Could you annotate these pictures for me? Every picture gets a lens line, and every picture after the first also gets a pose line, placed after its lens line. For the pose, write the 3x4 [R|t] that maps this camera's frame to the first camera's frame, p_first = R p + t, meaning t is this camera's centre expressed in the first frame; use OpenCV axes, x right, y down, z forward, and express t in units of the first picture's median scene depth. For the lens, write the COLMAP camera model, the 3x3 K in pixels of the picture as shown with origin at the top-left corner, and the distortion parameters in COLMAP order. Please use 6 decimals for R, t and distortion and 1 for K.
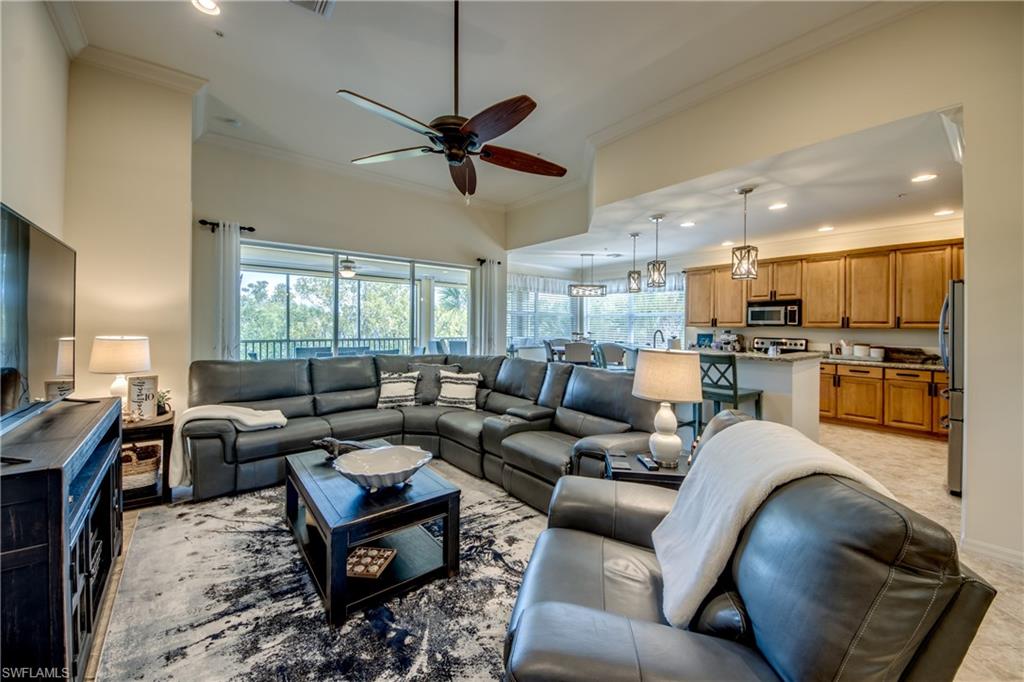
lens RADIAL K [[393.0, 0, 512.0], [0, 393.0, 341.0], [0, 0, 1]] dist [0.001479, 0.000025]
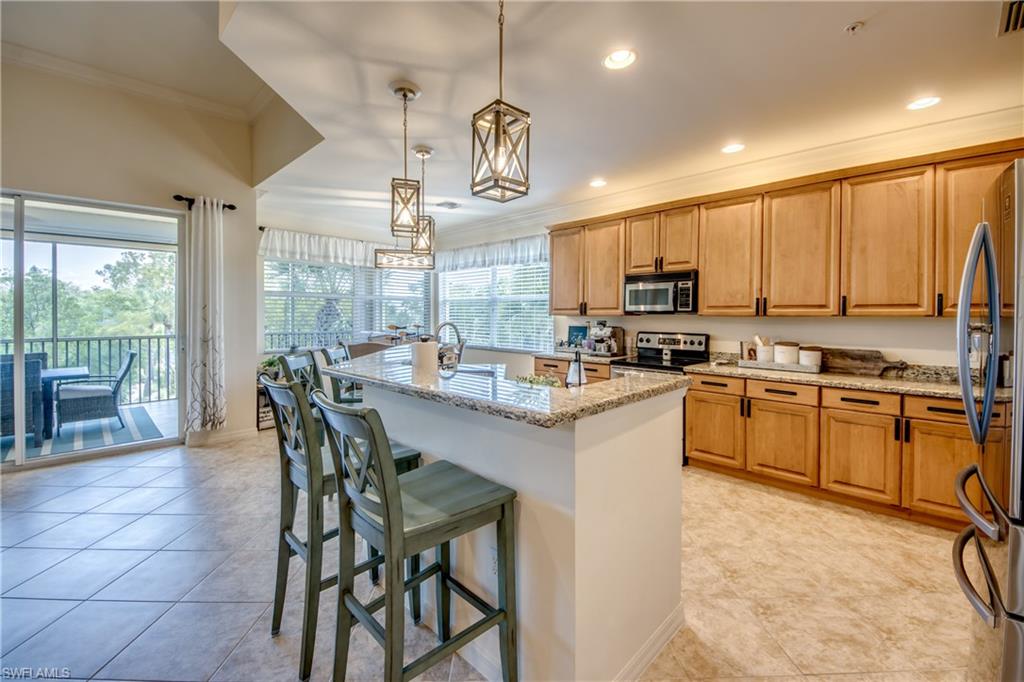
lens RADIAL K [[409.0, 0, 512.0], [0, 409.0, 341.0], [0, 0, 1]] dist [0.010293, -0.000139]
pose [[0.993083, -0.009657, 0.117013, 0.405219], [0.007143, 0.999735, 0.021882, -0.012022], [-0.117194, -0.020894, 0.992889, 0.432910]]
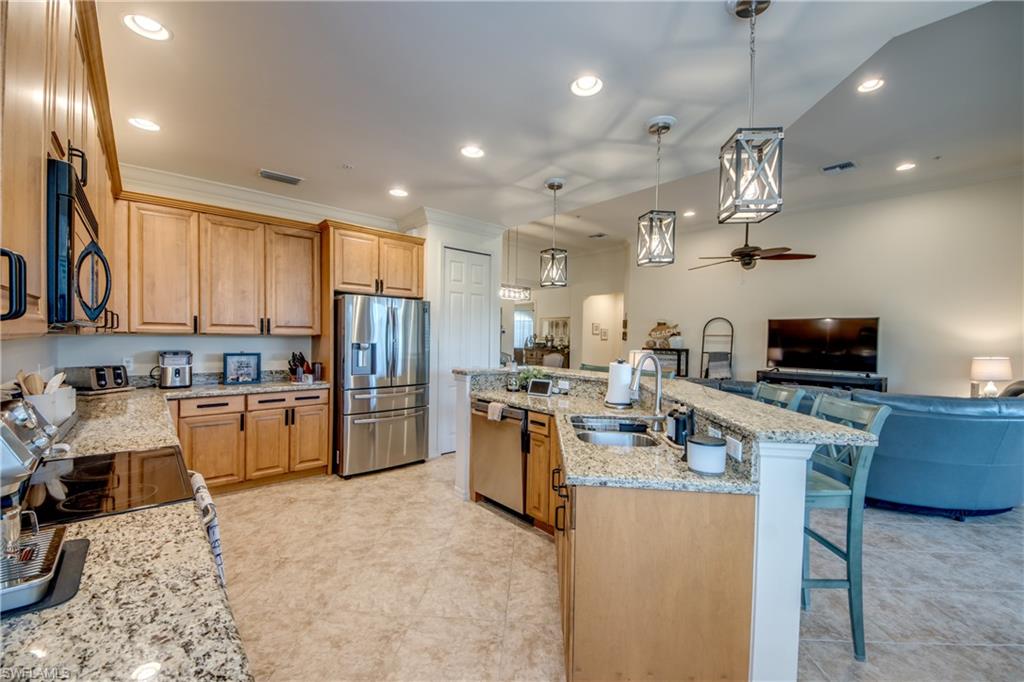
lens RADIAL K [[409.0, 0, 512.0], [0, 409.0, 341.0], [0, 0, 1]] dist [0.010293, -0.000139]
pose [[-0.998408, -0.032369, -0.046186, 0.525724], [-0.034602, 0.998229, 0.048396, -0.057715], [0.044537, 0.049917, -0.997760, 1.402786]]
